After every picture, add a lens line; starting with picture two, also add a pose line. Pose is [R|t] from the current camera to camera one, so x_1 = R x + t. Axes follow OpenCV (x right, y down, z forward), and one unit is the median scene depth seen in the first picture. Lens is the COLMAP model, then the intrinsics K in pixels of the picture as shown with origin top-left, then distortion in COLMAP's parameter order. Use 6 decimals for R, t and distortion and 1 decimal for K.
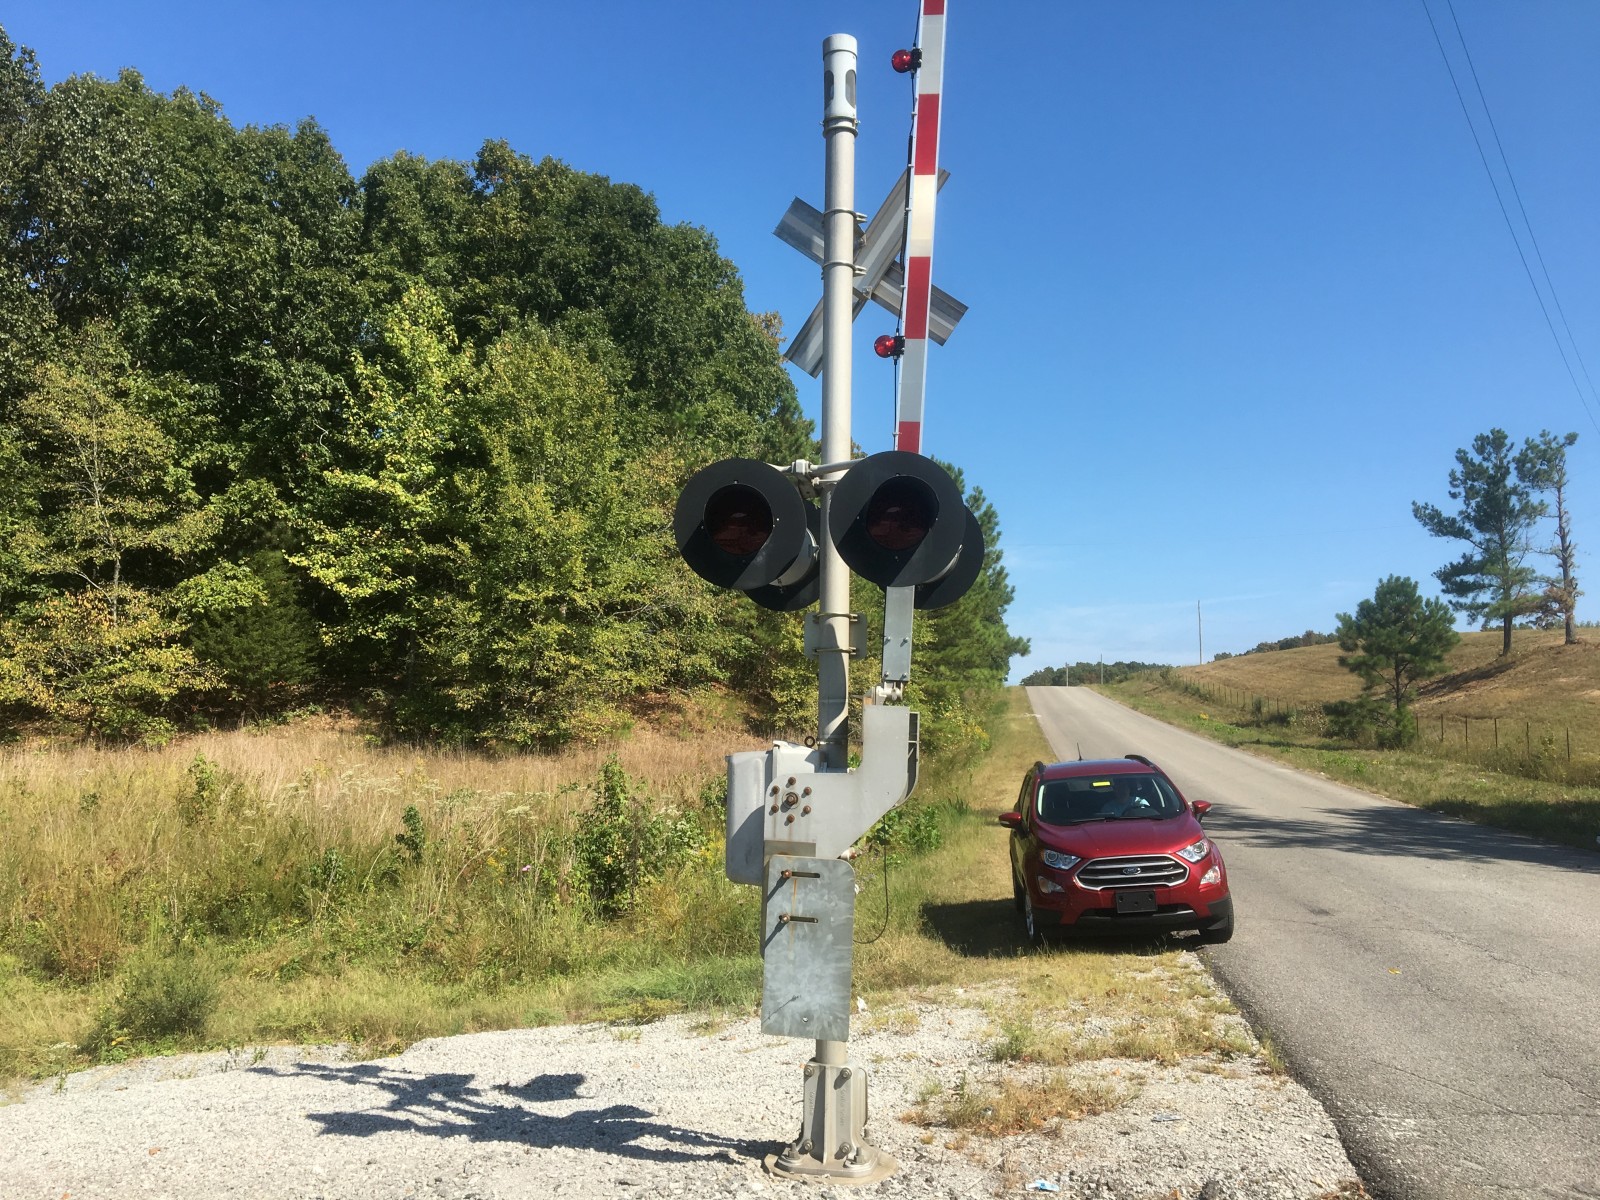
lens RADIAL K [[1334.7, 0, 783.6], [0, 1334.7, 598.4], [0, 0, 1]] dist [0.074996, -0.103503]
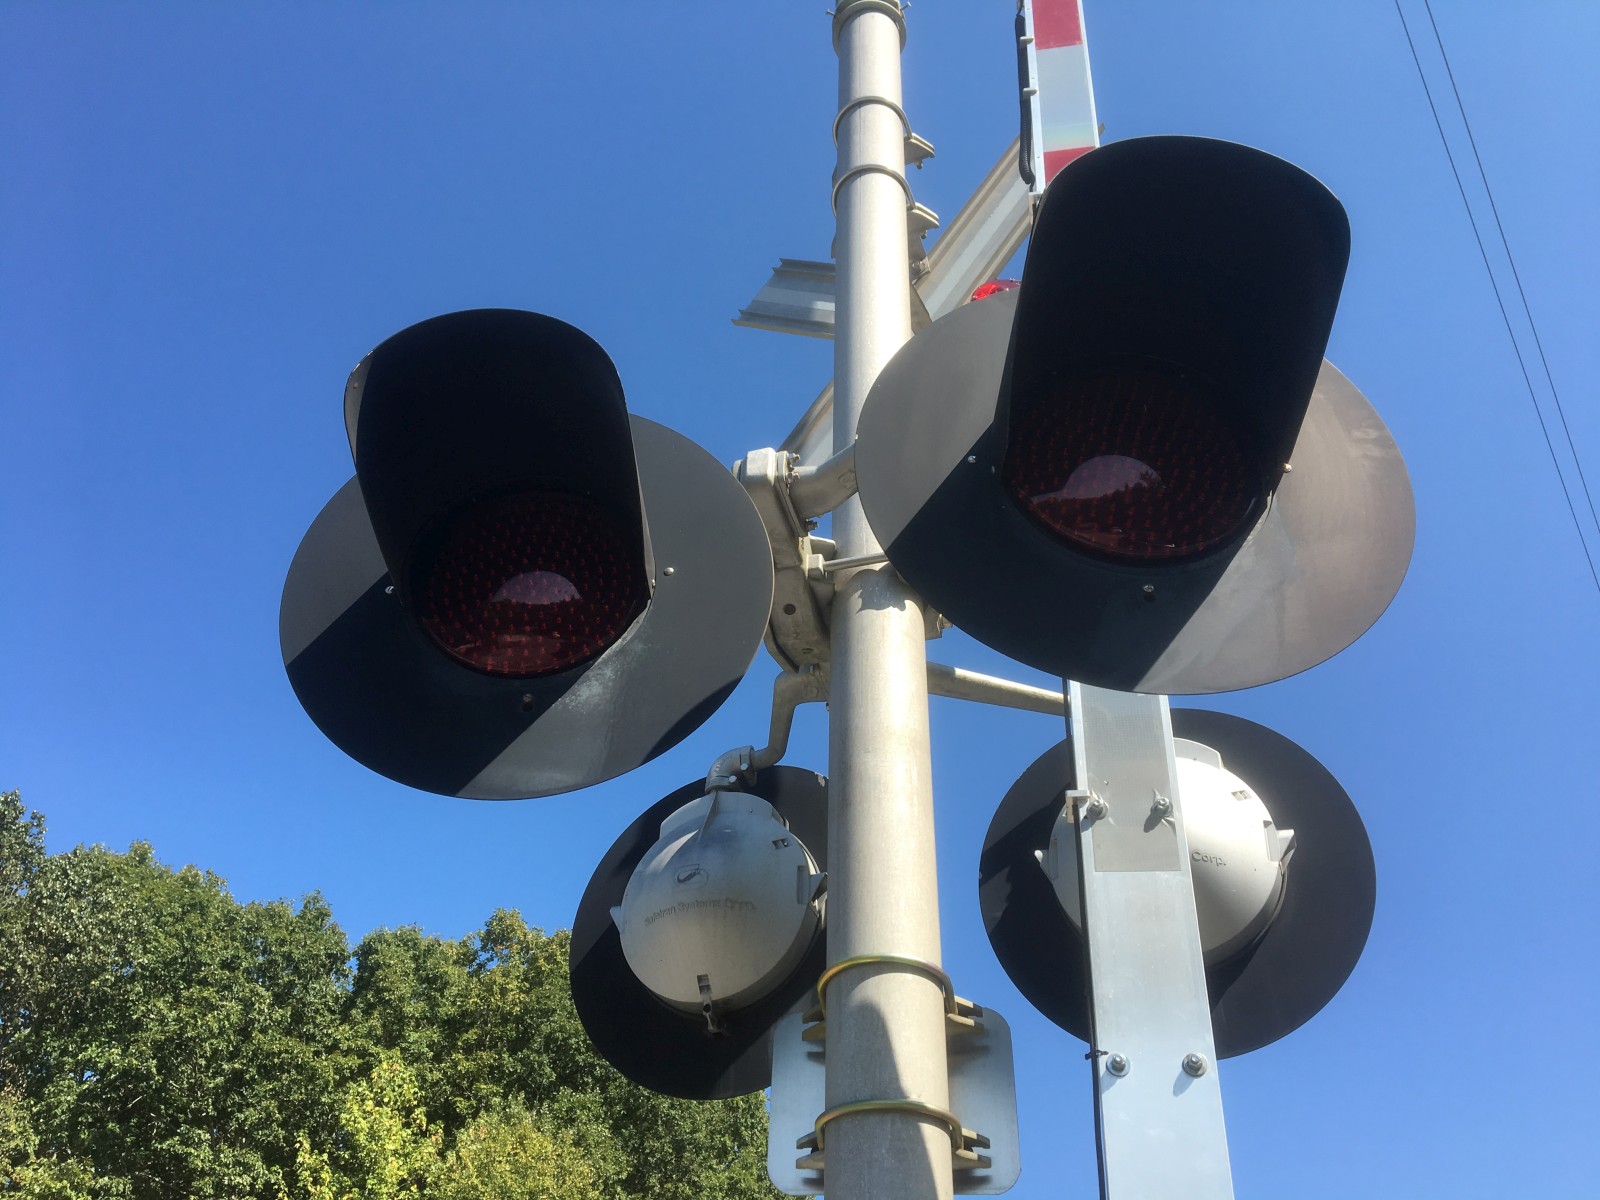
lens RADIAL K [[1334.7, 0, 789.9], [0, 1334.7, 623.1], [0, 0, 1]] dist [0.074996, -0.103503]
pose [[0.999807, 0.002907, -0.019430, 0.003887], [-0.013204, 0.831744, -0.555003, 0.015155], [0.014547, 0.555152, 0.831622, 0.116449]]
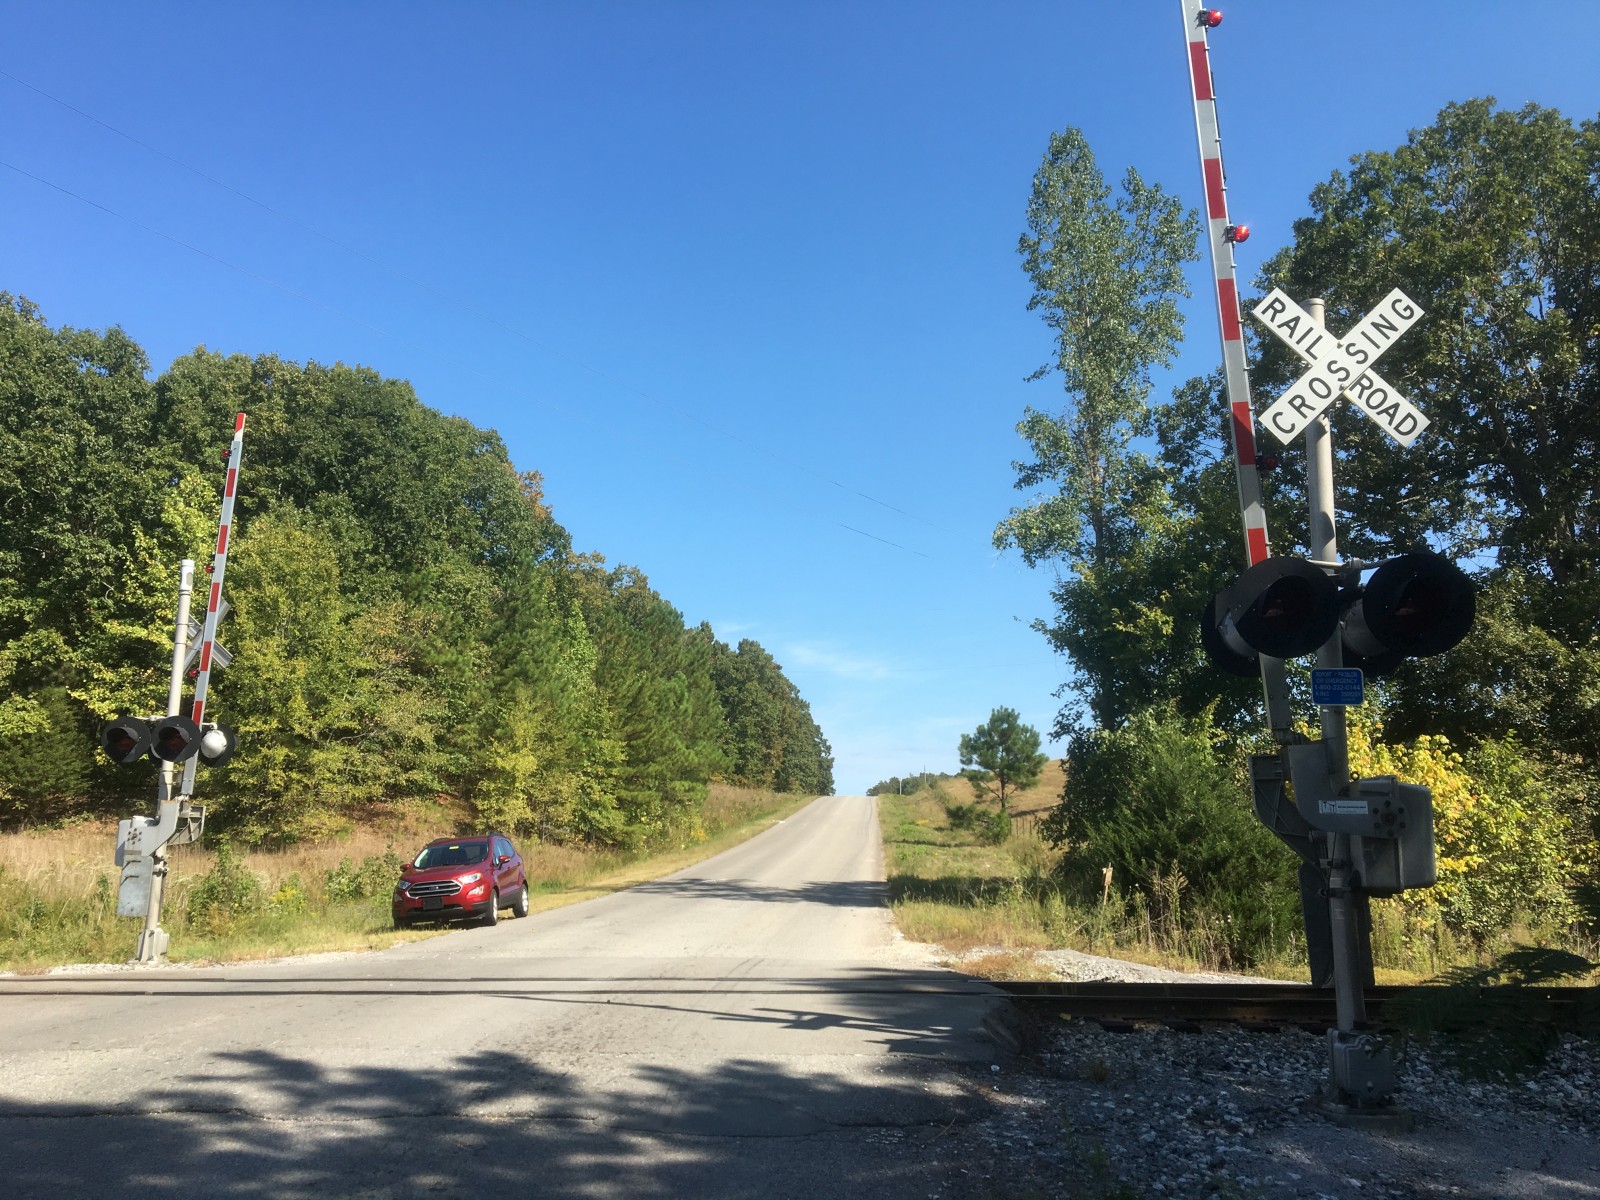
lens RADIAL K [[1334.7, 0, 778.6], [0, 1334.7, 594.6], [0, 0, 1]] dist [0.074996, -0.103503]
pose [[0.995353, 0.014086, 0.095257, 0.154861], [-0.006017, 0.996407, -0.084477, -0.018519], [-0.096104, 0.083512, 0.991862, -0.291978]]
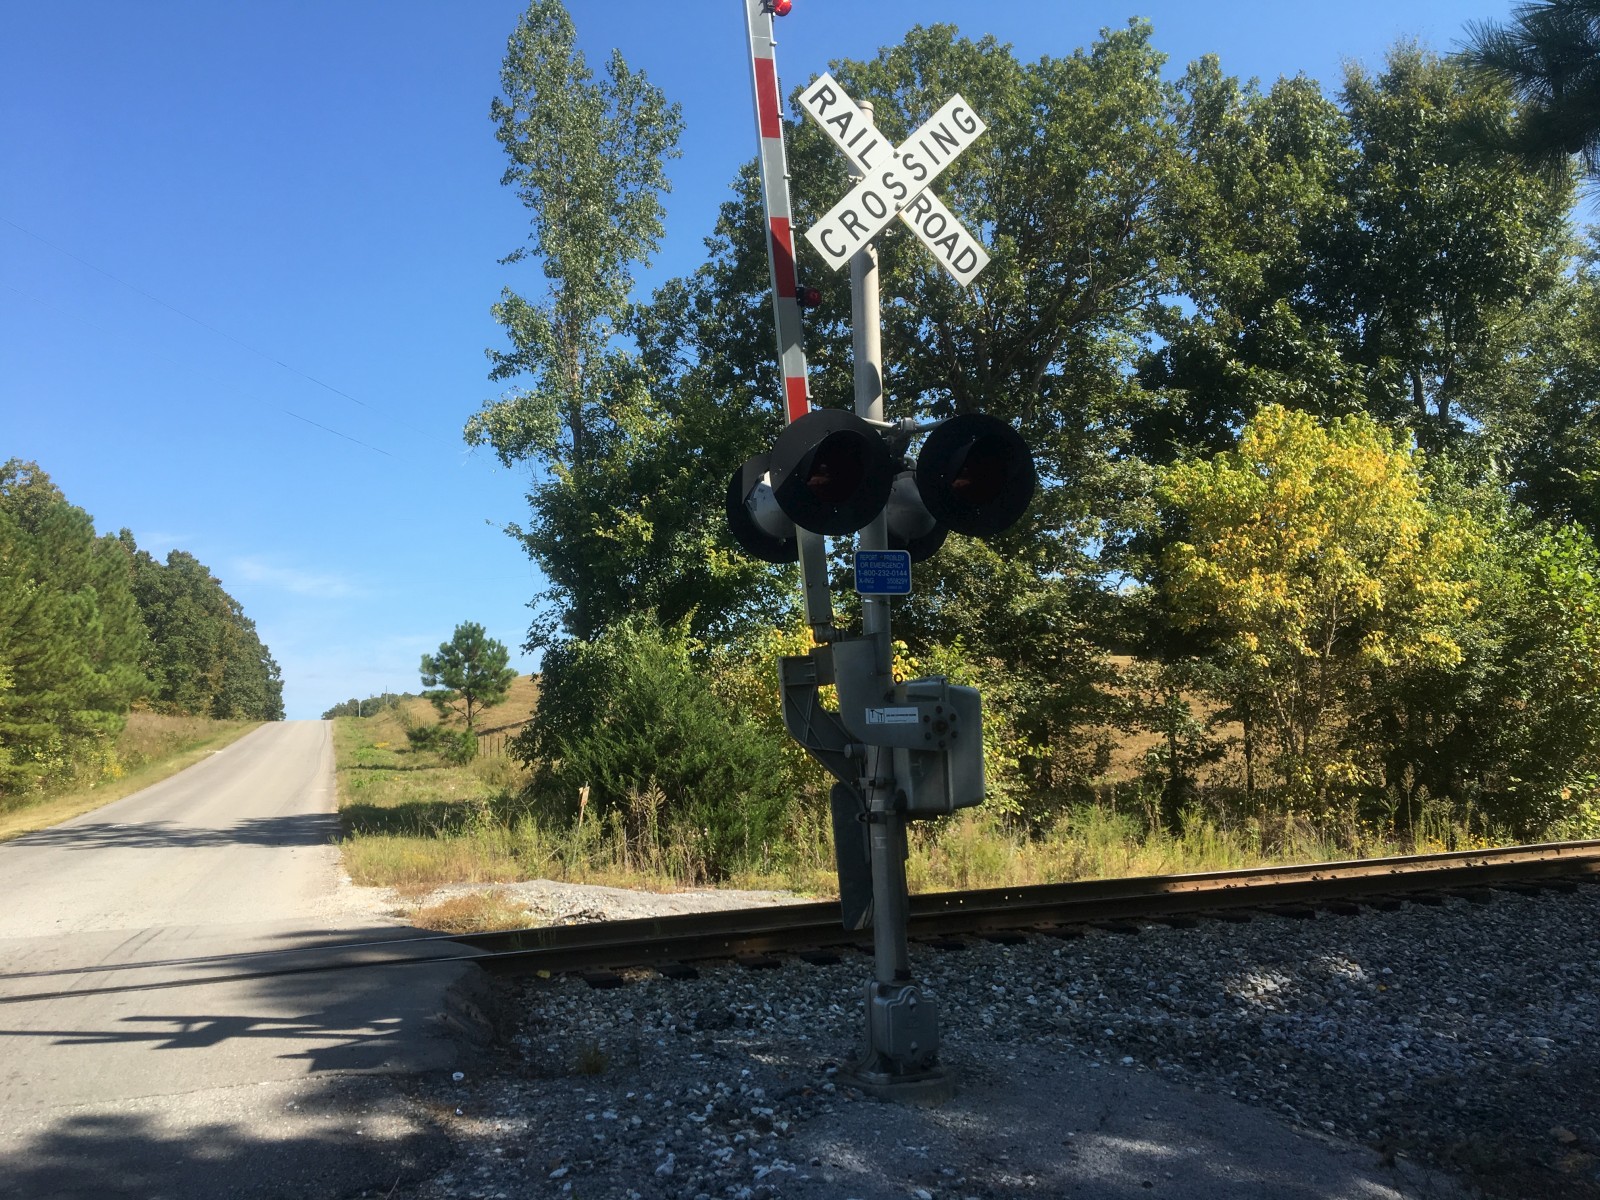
lens RADIAL K [[1334.7, 0, 776.7], [0, 1334.7, 602.3], [0, 0, 1]] dist [0.074996, -0.103503]
pose [[0.883951, 0.007393, 0.467522, 0.169021], [0.001380, 0.999829, -0.018419, -0.015324], [-0.467578, 0.016927, 0.883790, -0.235632]]
